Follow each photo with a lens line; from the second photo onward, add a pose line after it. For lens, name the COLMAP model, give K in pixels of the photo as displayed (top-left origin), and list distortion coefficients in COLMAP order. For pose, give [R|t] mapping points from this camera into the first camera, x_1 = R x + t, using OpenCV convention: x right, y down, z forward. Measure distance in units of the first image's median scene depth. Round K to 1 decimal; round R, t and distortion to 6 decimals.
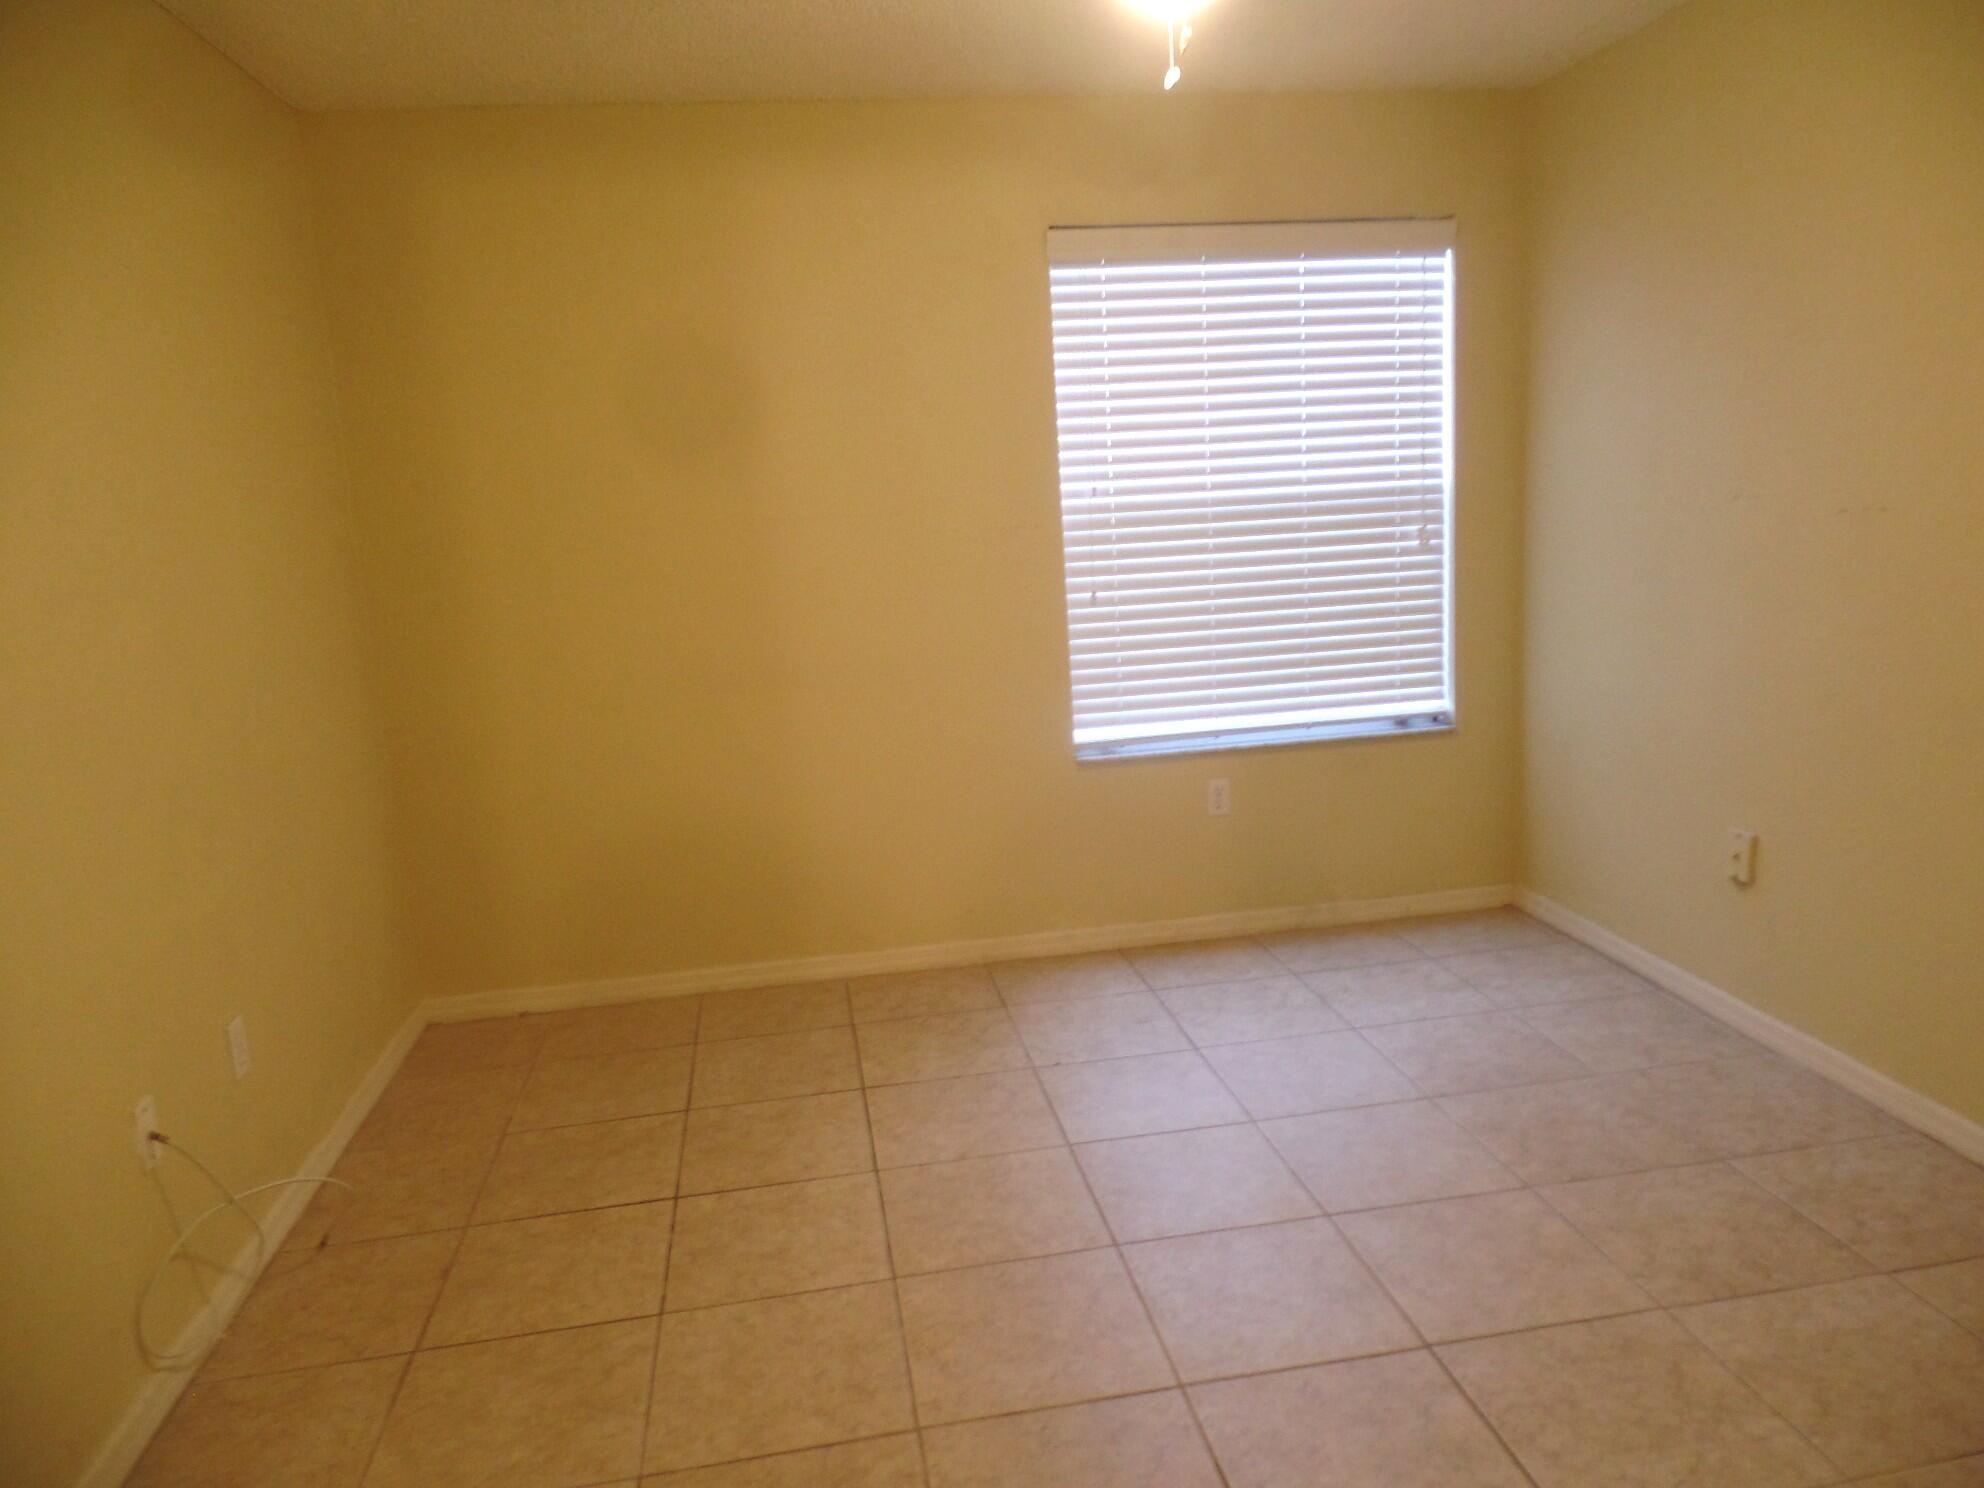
lens RADIAL K [[1373.1, 0, 1001.5], [0, 1373.1, 747.6], [0, 0, 1]] dist [0.003524, 0.006218]
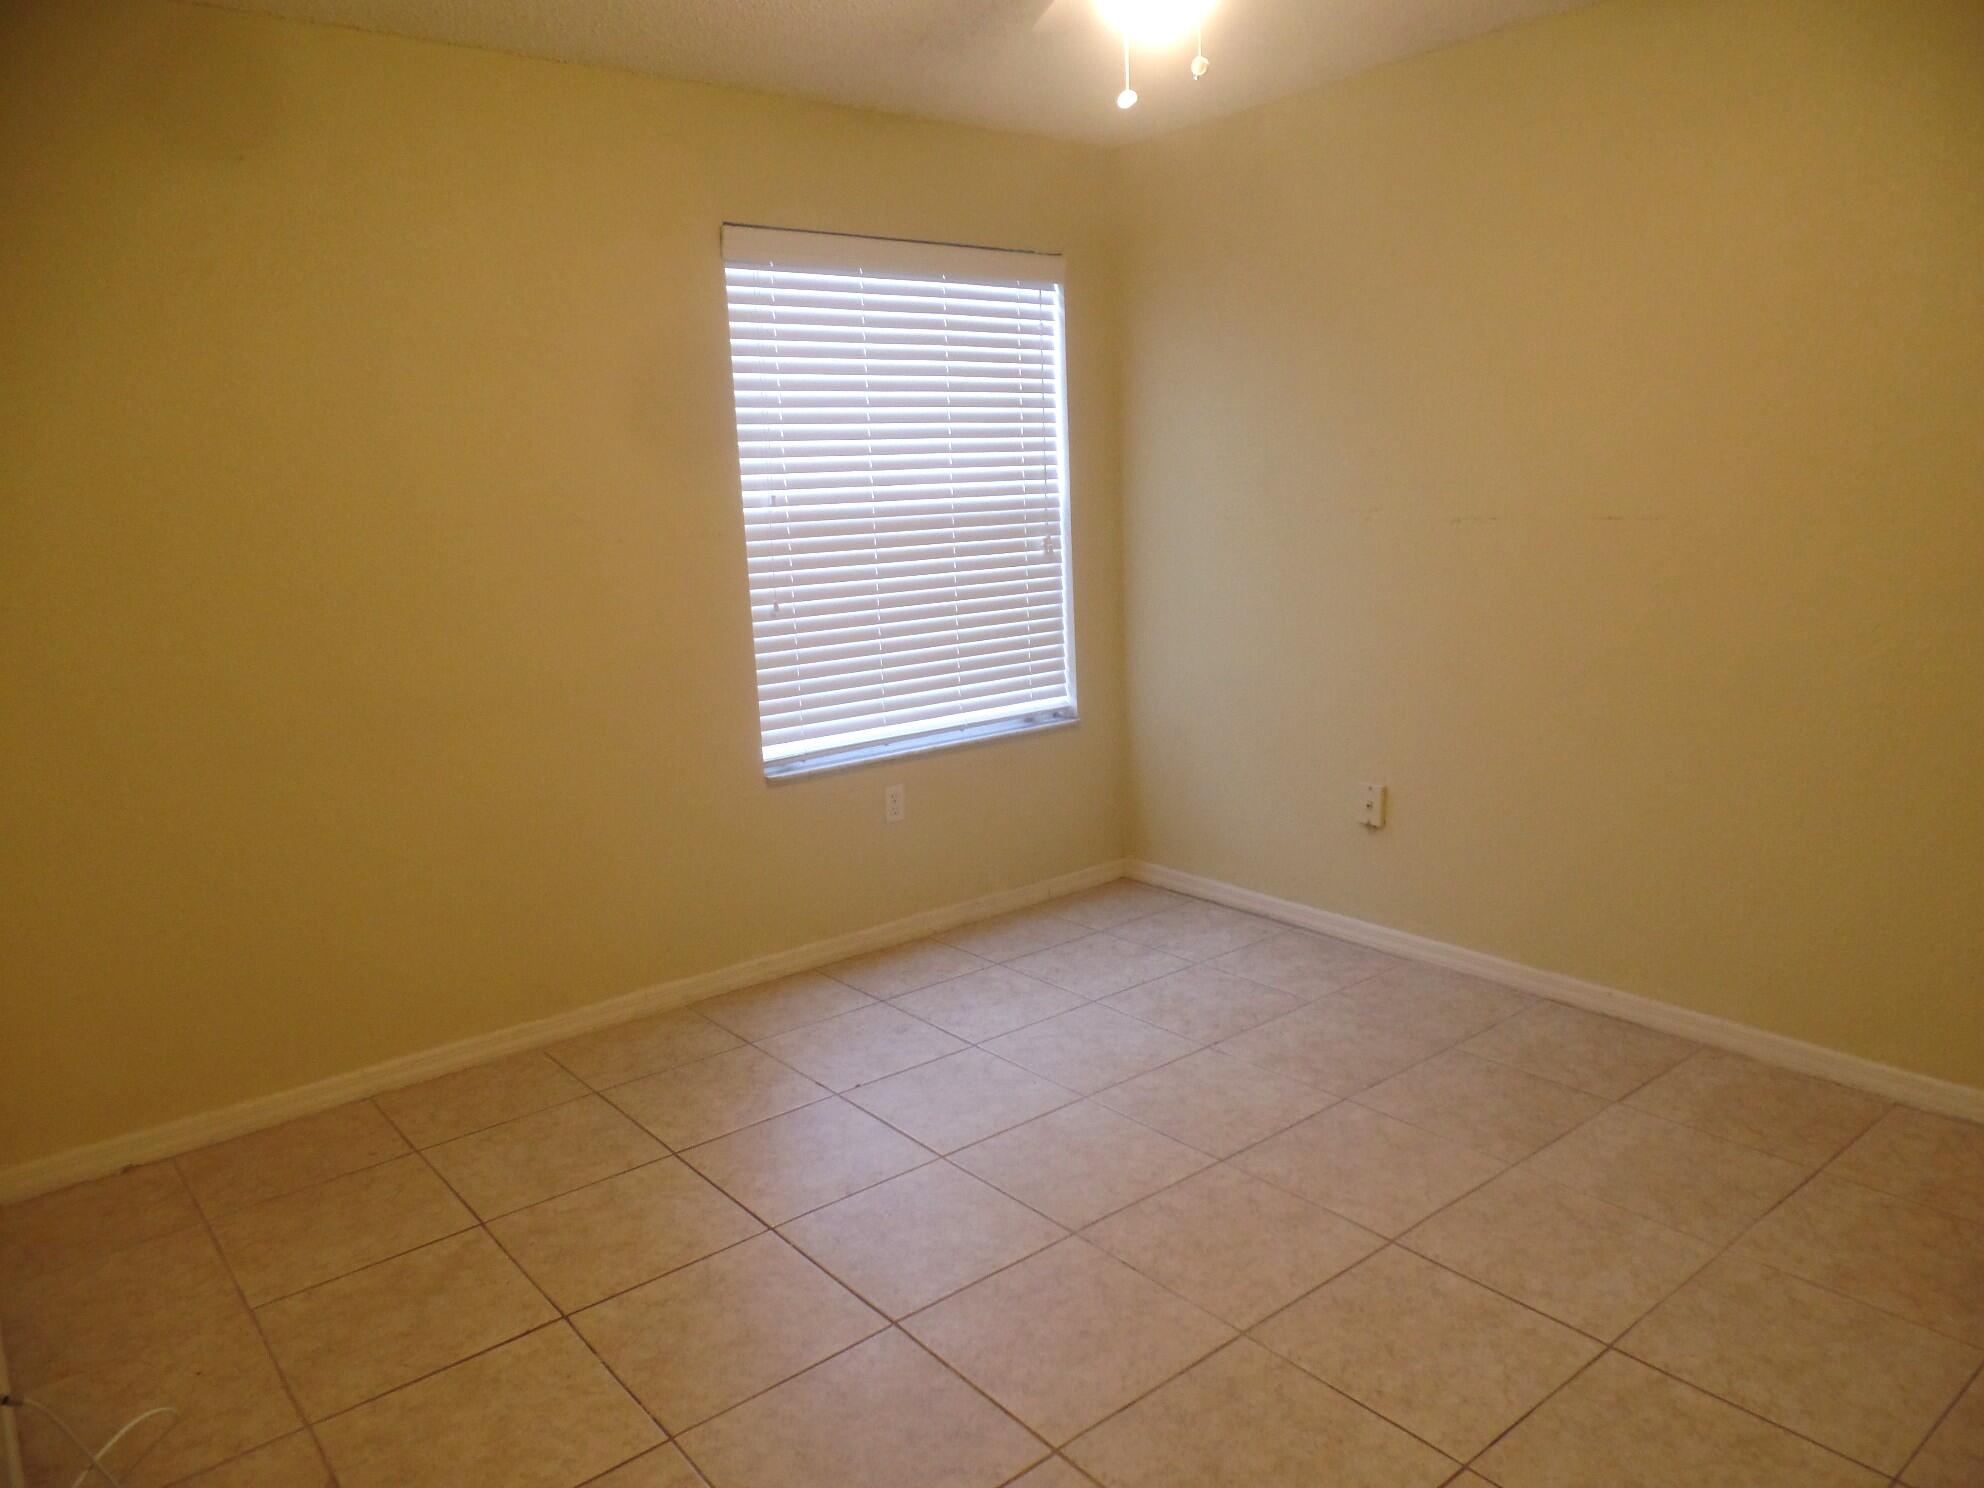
lens RADIAL K [[1373.1, 0, 1001.5], [0, 1373.1, 747.6], [0, 0, 1]] dist [0.003524, 0.006218]
pose [[0.868995, -0.073919, 0.489268, -0.275065], [0.082031, 0.996618, 0.004872, -0.003679], [-0.487973, 0.035901, 0.872120, 0.080151]]
